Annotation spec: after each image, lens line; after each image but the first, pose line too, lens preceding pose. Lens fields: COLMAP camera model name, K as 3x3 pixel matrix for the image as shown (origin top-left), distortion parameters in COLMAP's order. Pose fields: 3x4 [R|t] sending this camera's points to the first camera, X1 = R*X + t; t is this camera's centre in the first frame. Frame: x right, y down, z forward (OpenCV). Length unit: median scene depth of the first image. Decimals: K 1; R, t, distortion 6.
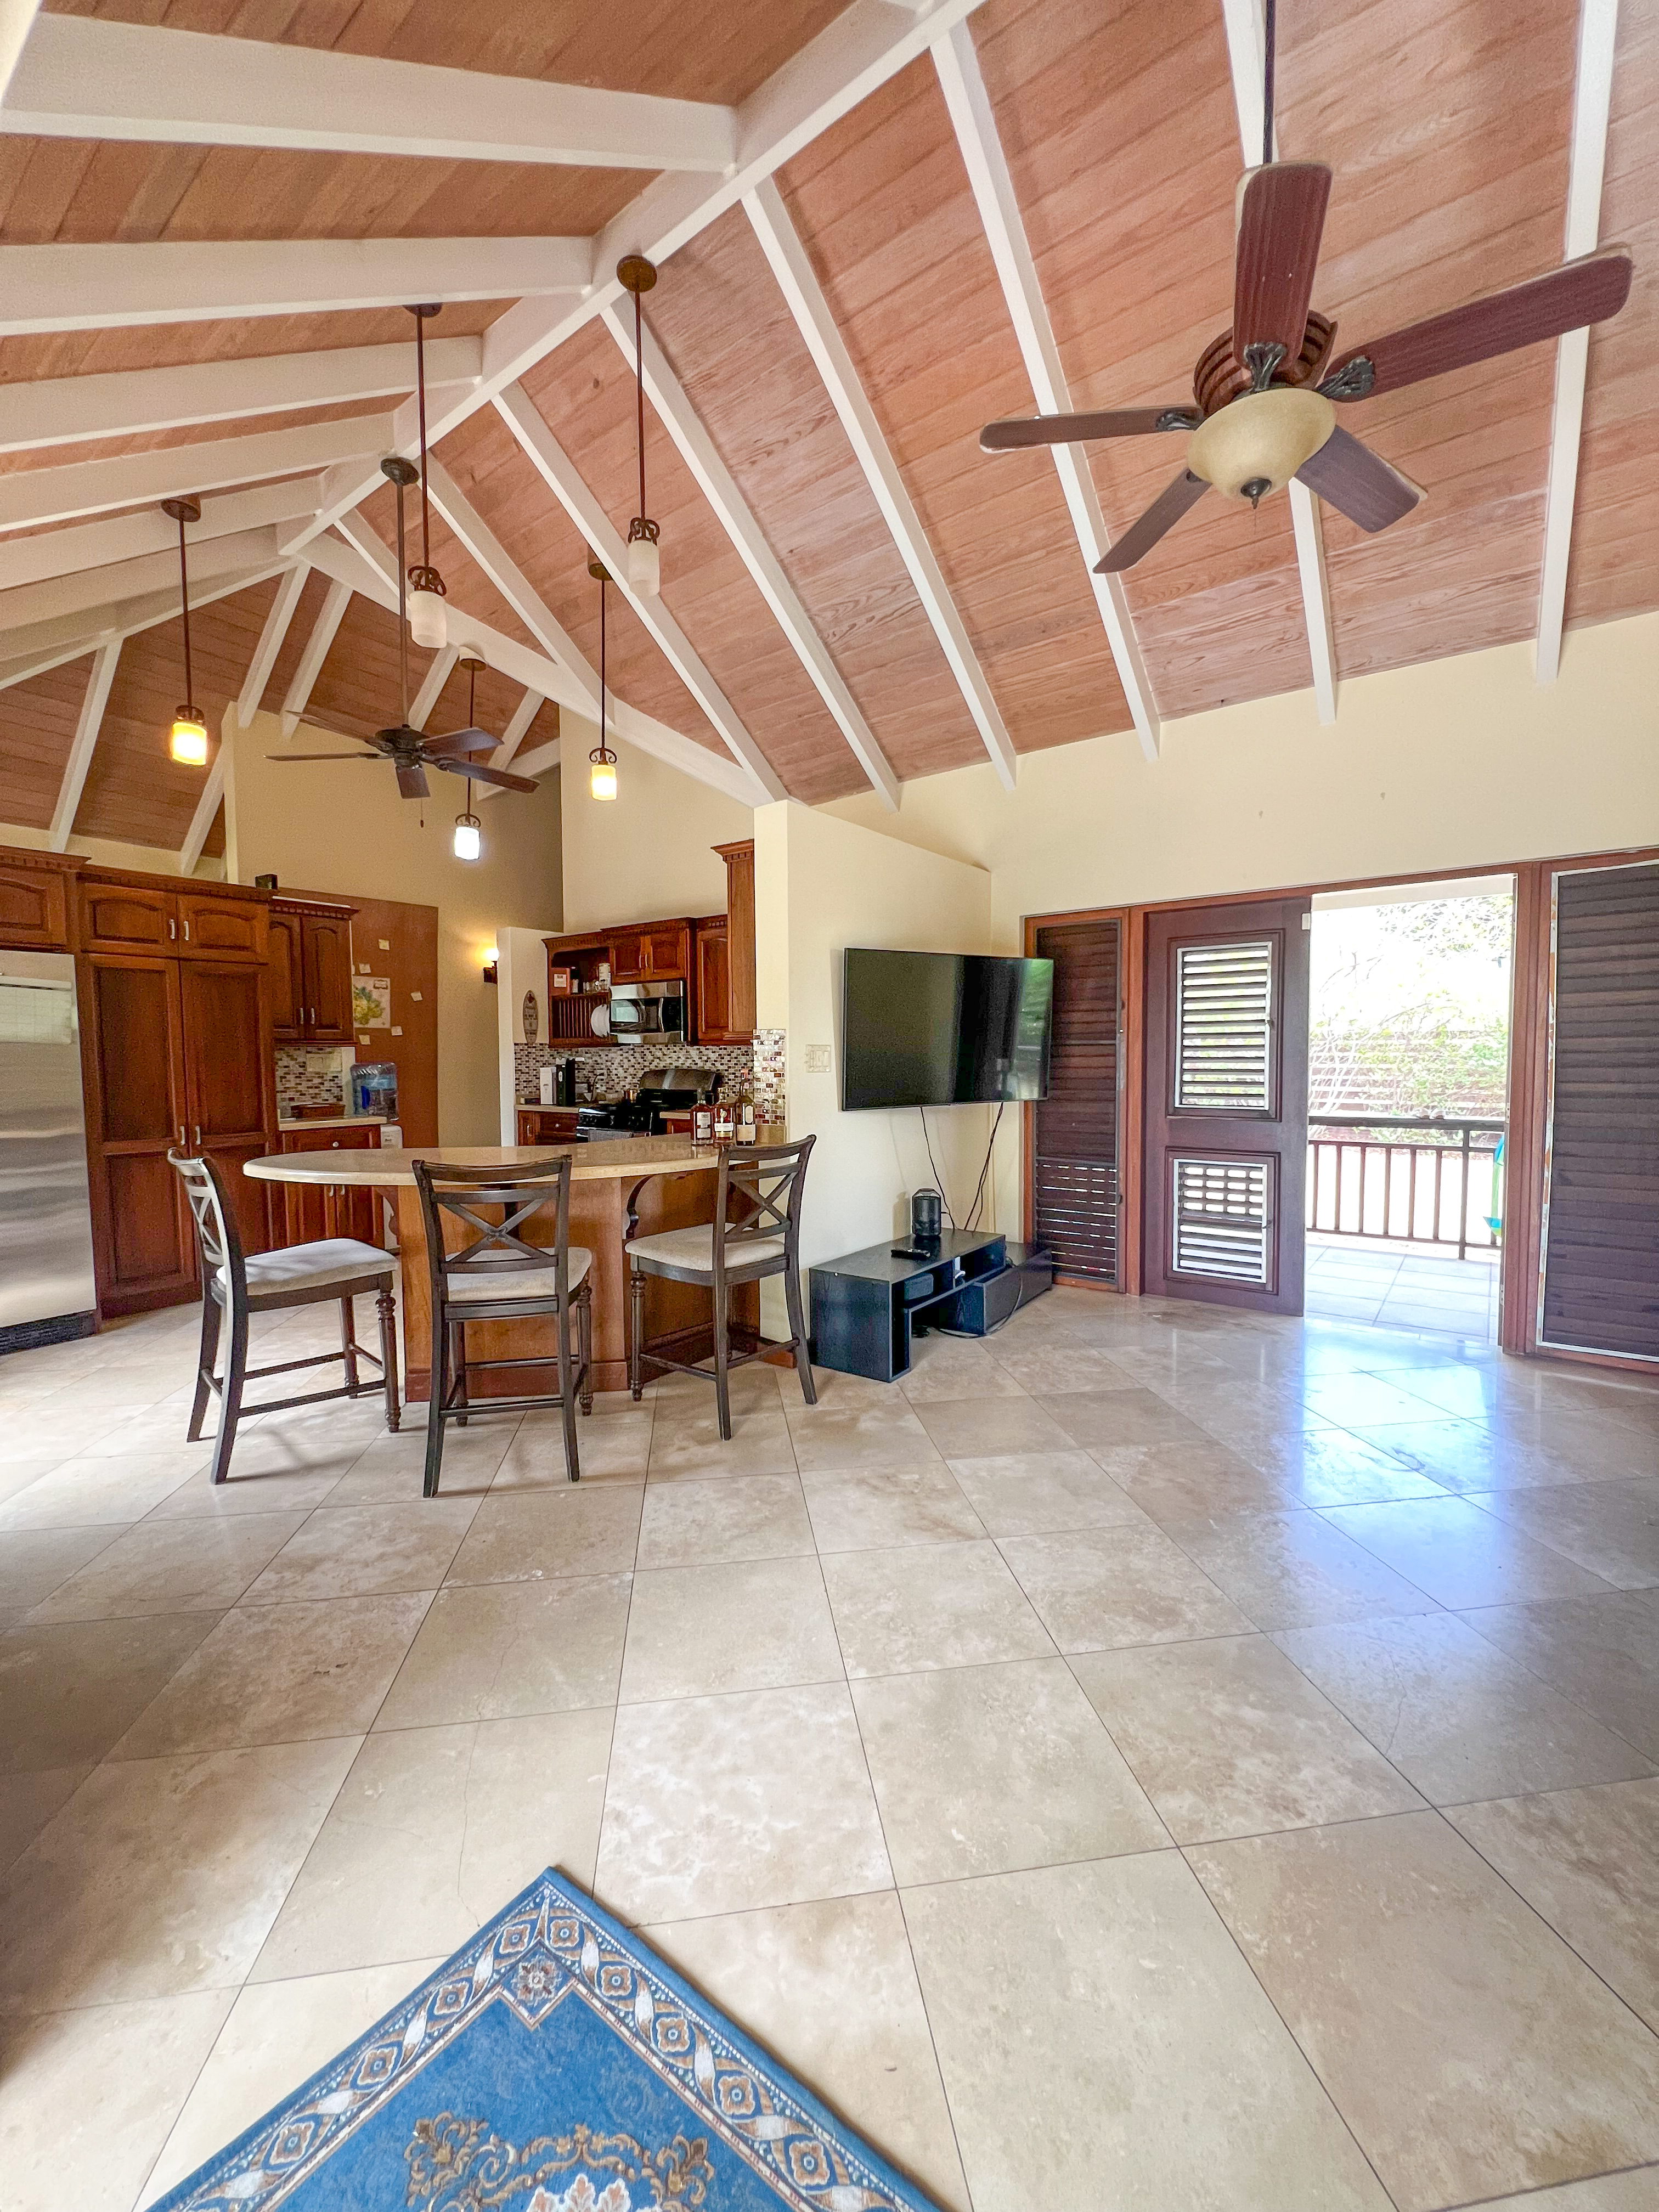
lens RADIAL K [[897.4, 0, 832.5], [0, 897.4, 1104.8], [0, 0, 1]] dist [0.001124, 0.000185]
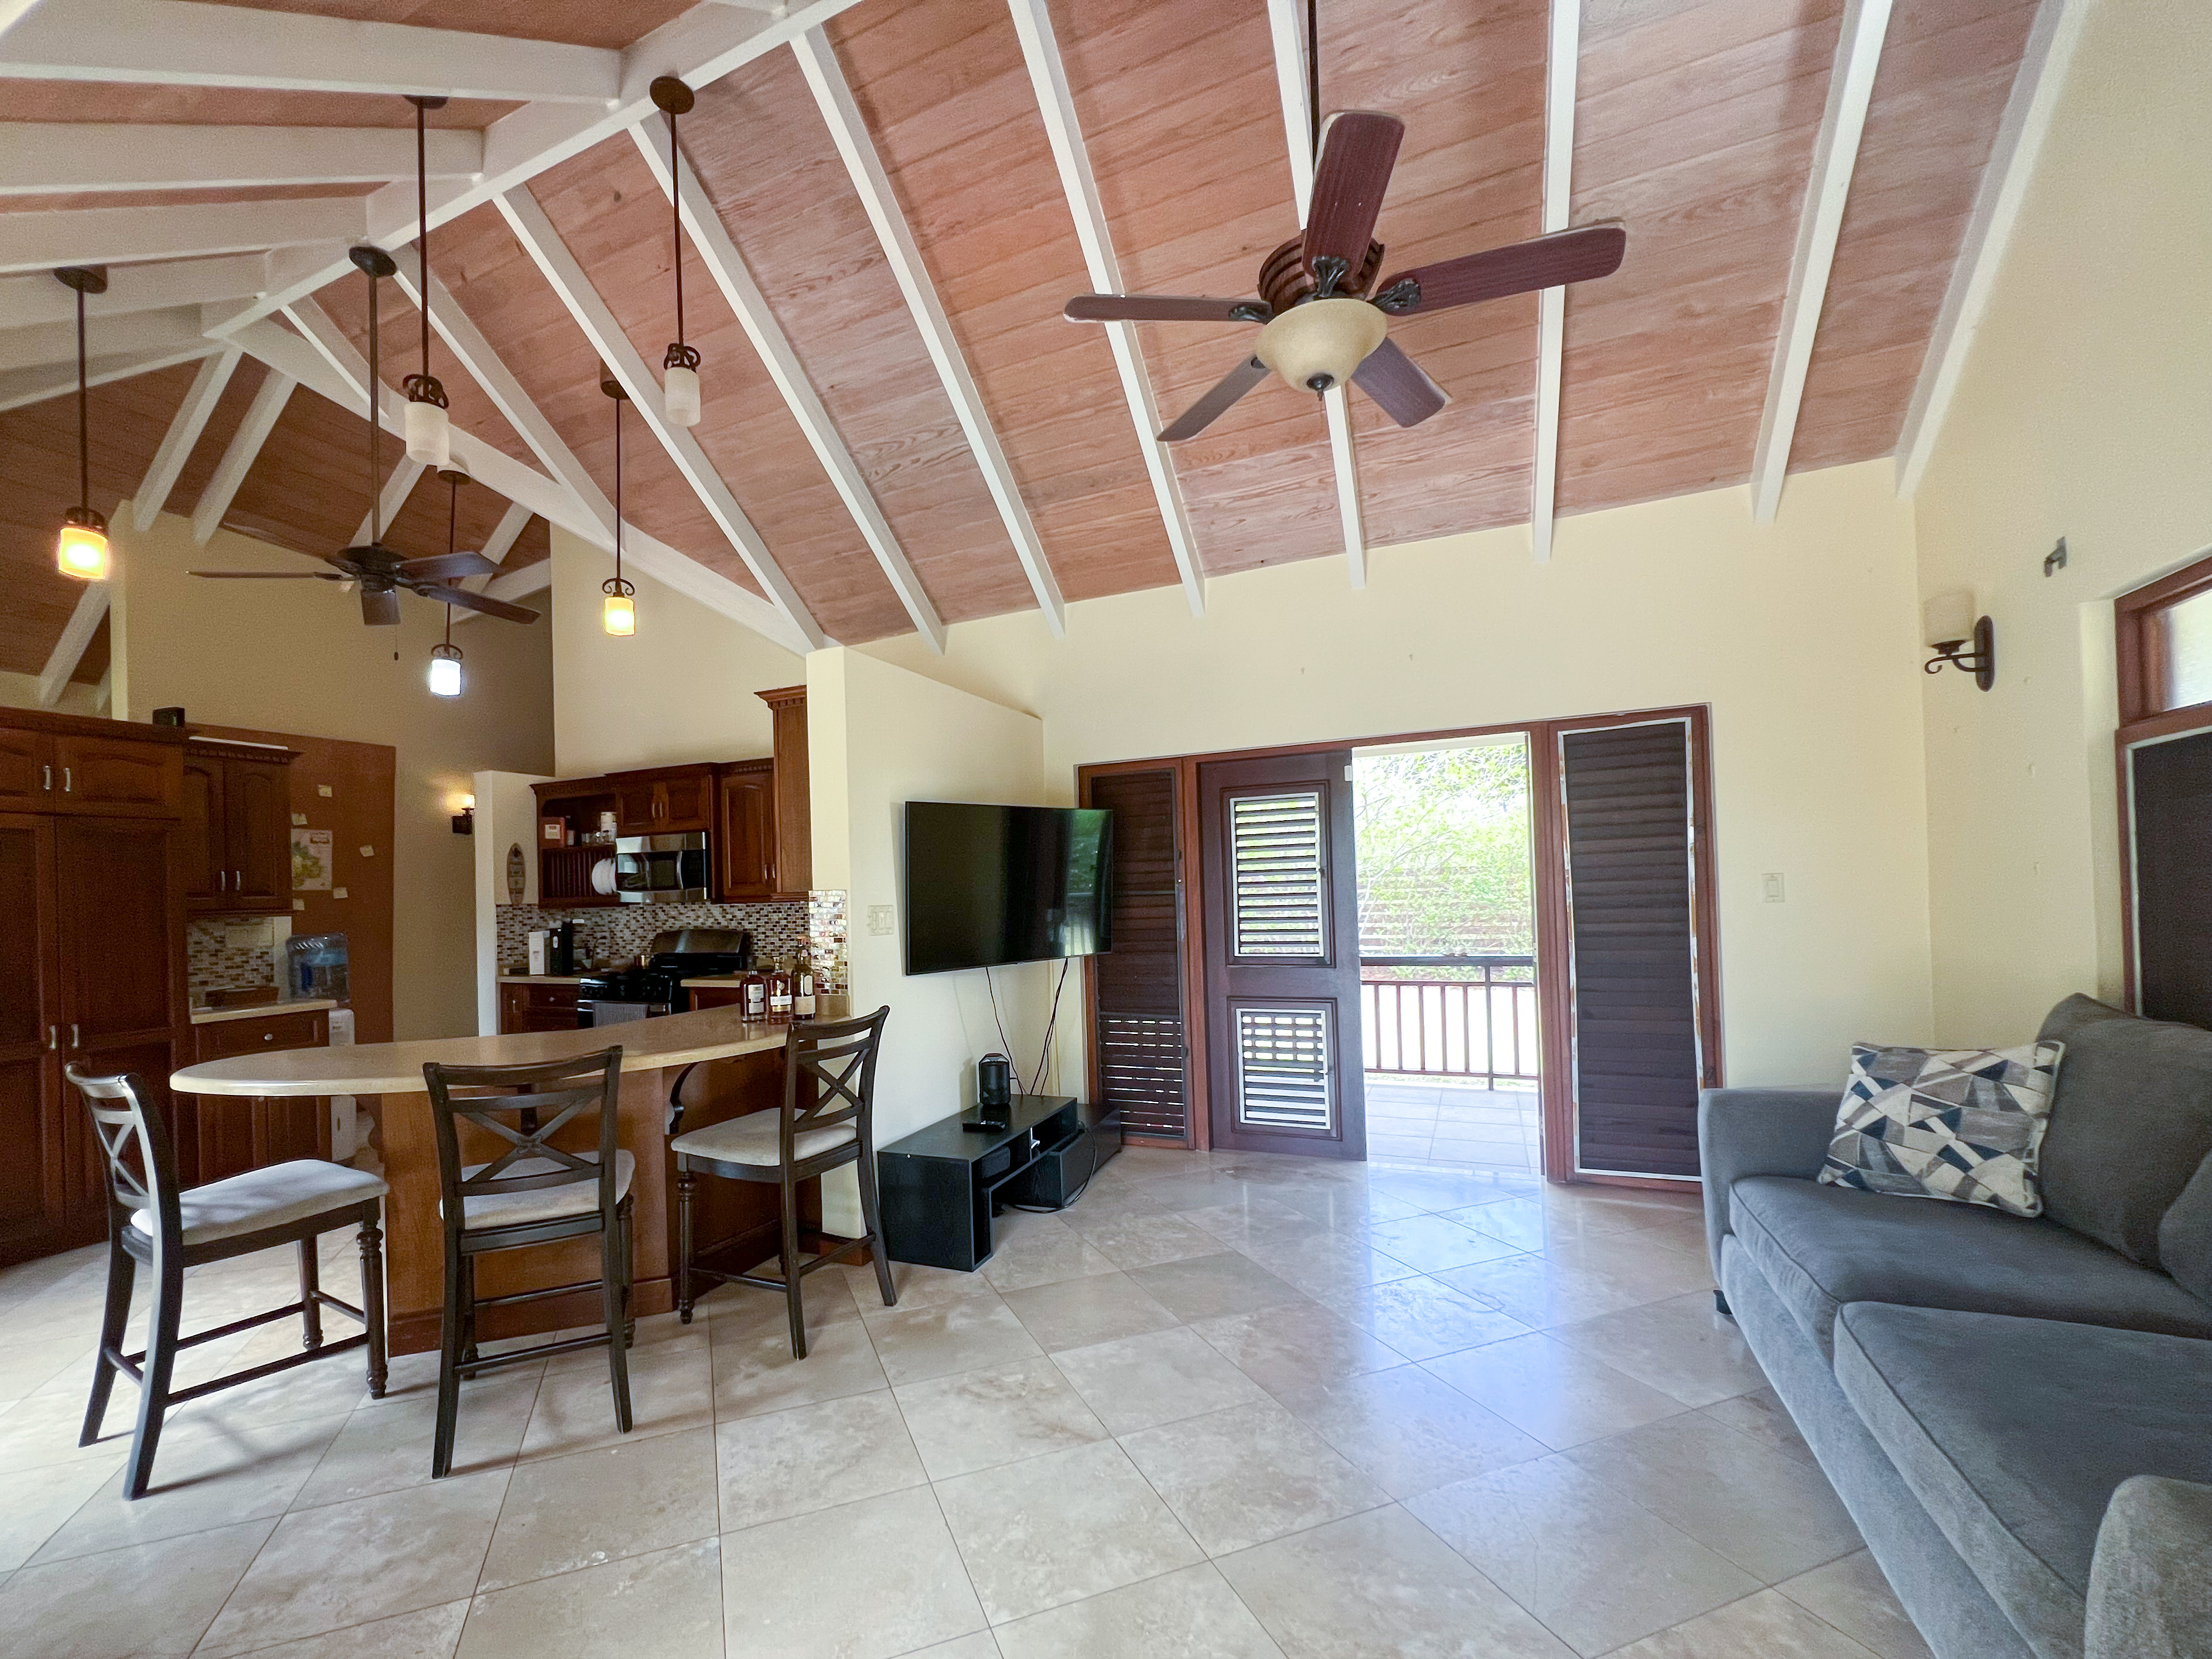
lens RADIAL K [[957.8, 0, 1034.1], [0, 957.8, 884.2], [0, 0, 1]] dist [-0.000594, 0.001682]
pose [[0.979672, -0.020836, 0.199519, -0.054816], [0.034581, 0.997243, -0.065652, -0.017519], [-0.197601, 0.071217, 0.977692, 0.000244]]
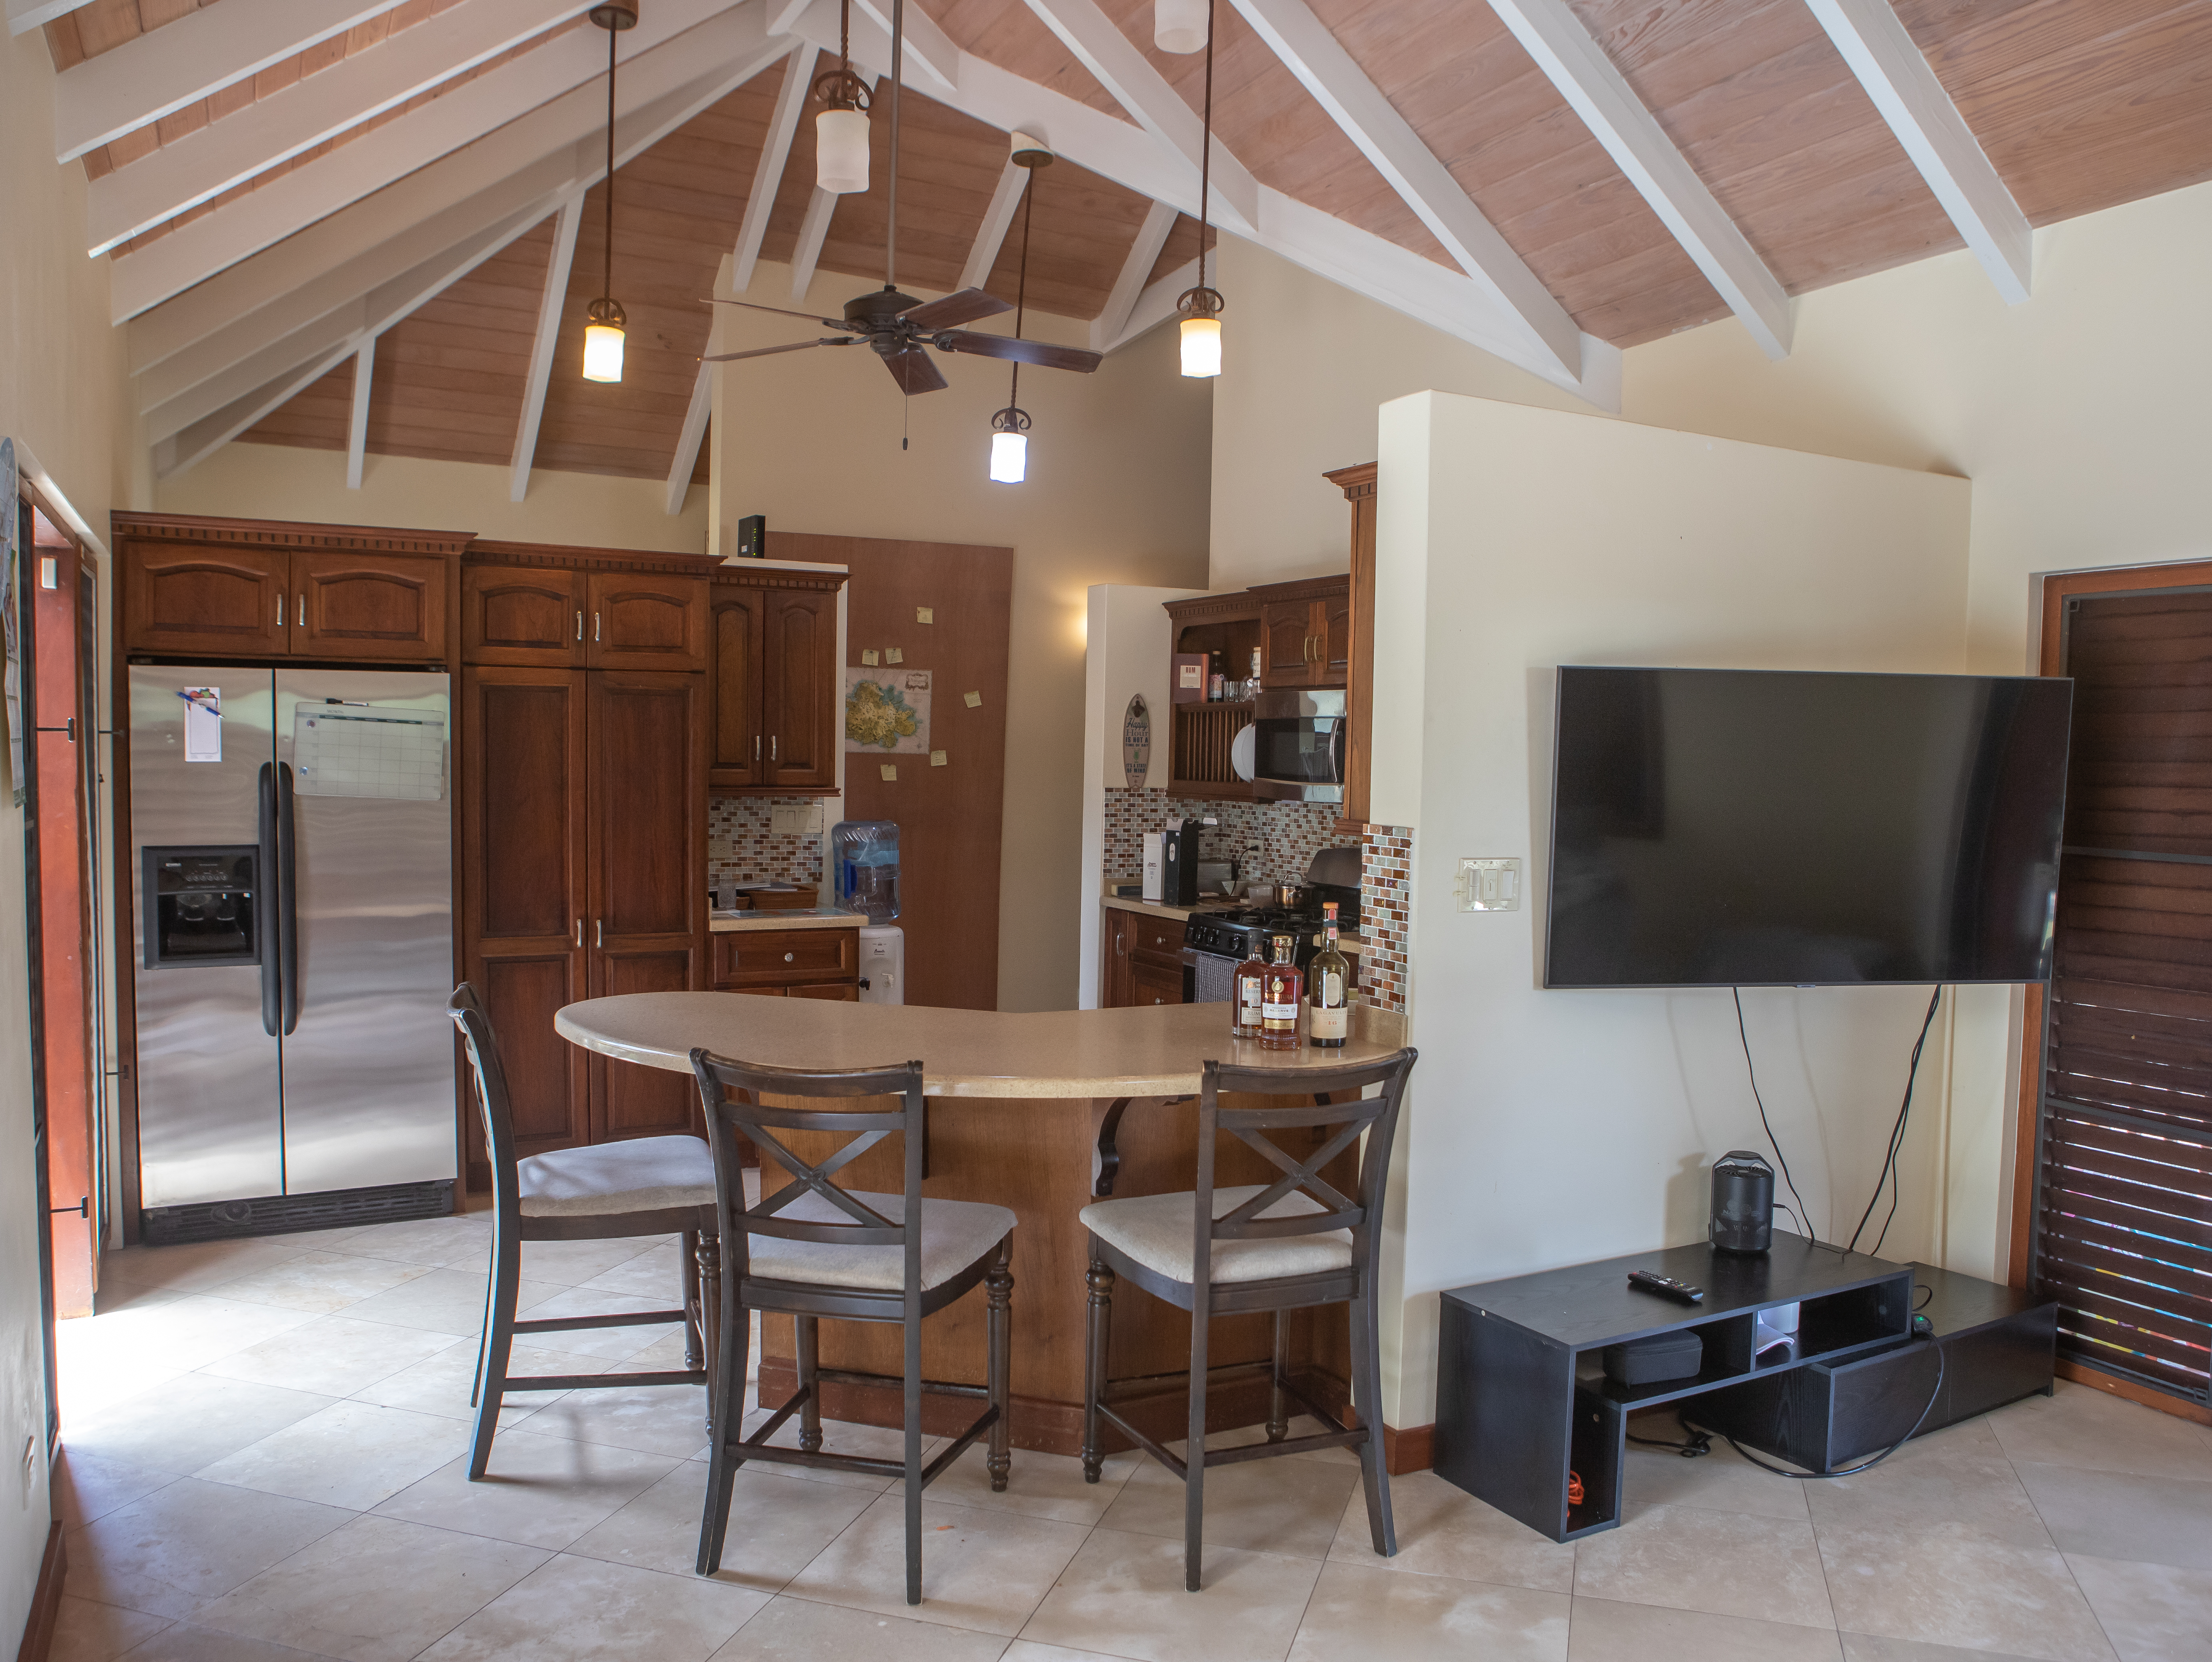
lens RADIAL K [[1723.3, 0, 1100.3], [0, 1723.3, 852.8], [0, 0, 1]] dist [-0.101842, 0.071505]
pose [[0.900401, 0.048187, -0.432384, 0.197971], [-0.048306, 0.998775, 0.010715, -0.066988], [0.432371, 0.011239, 0.901626, 0.025198]]
